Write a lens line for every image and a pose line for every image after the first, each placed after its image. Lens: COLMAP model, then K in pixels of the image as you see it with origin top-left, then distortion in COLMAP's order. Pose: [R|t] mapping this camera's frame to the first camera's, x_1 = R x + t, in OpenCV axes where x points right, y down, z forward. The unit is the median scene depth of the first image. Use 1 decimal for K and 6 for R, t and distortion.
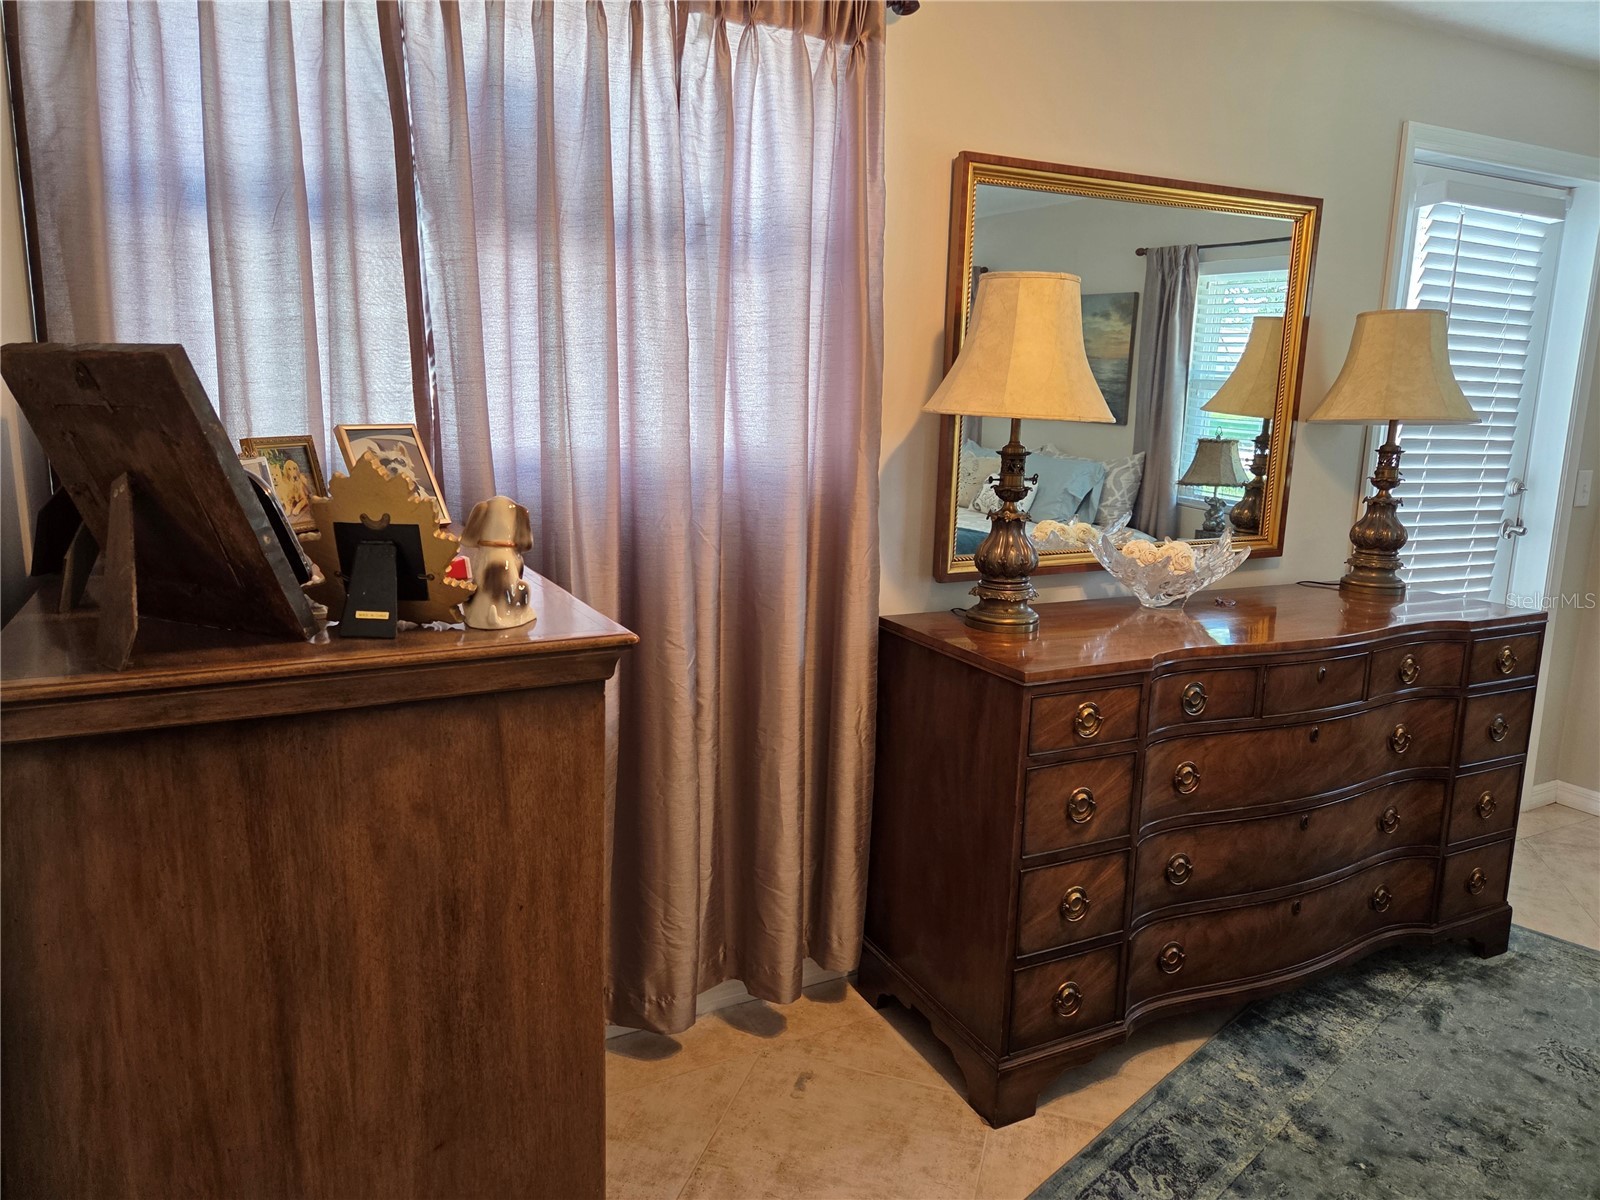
lens RADIAL K [[1084.1, 0, 807.7], [0, 1084.1, 587.0], [0, 0, 1]] dist [0.056898, -0.051945]
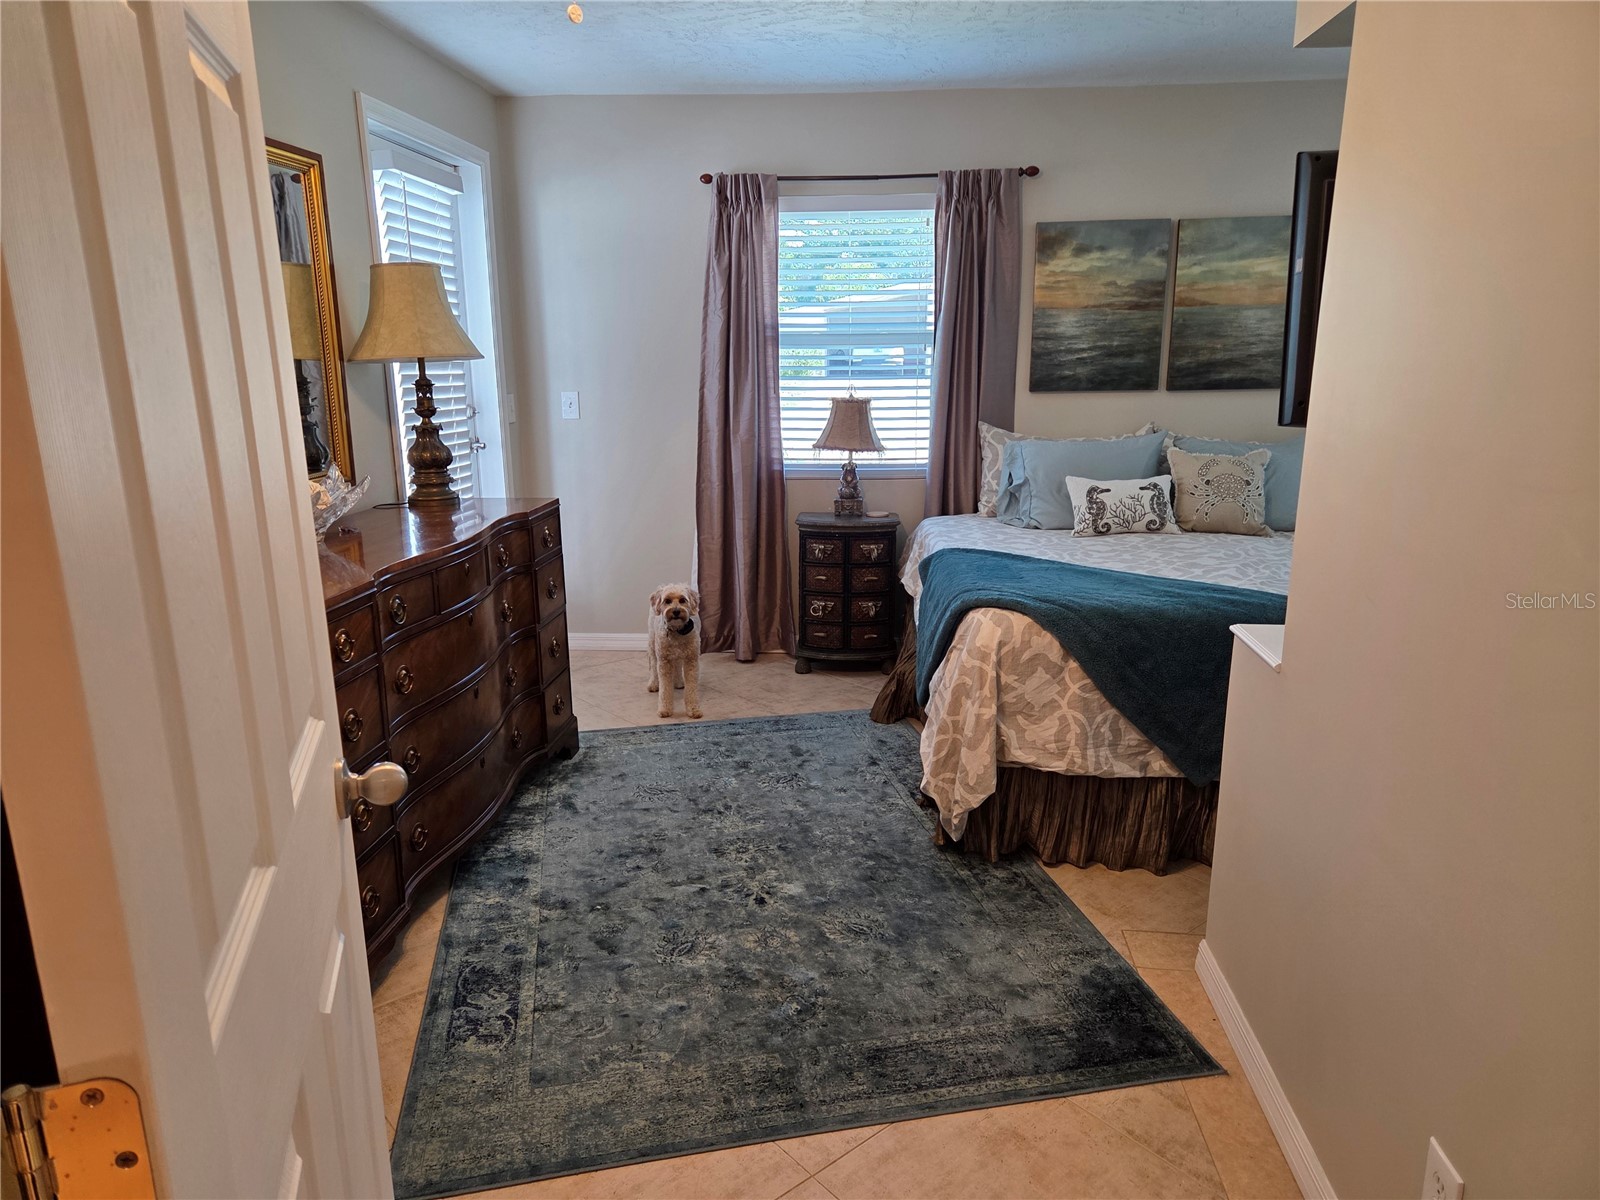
lens RADIAL K [[1084.1, 0, 831.1], [0, 1084.1, 629.6], [0, 0, 1]] dist [0.056898, -0.051945]
pose [[0.493729, -0.243096, 0.834947, -0.353533], [0.172614, 0.968424, 0.179886, -0.003896], [-0.852312, 0.055309, 0.520101, 0.021625]]
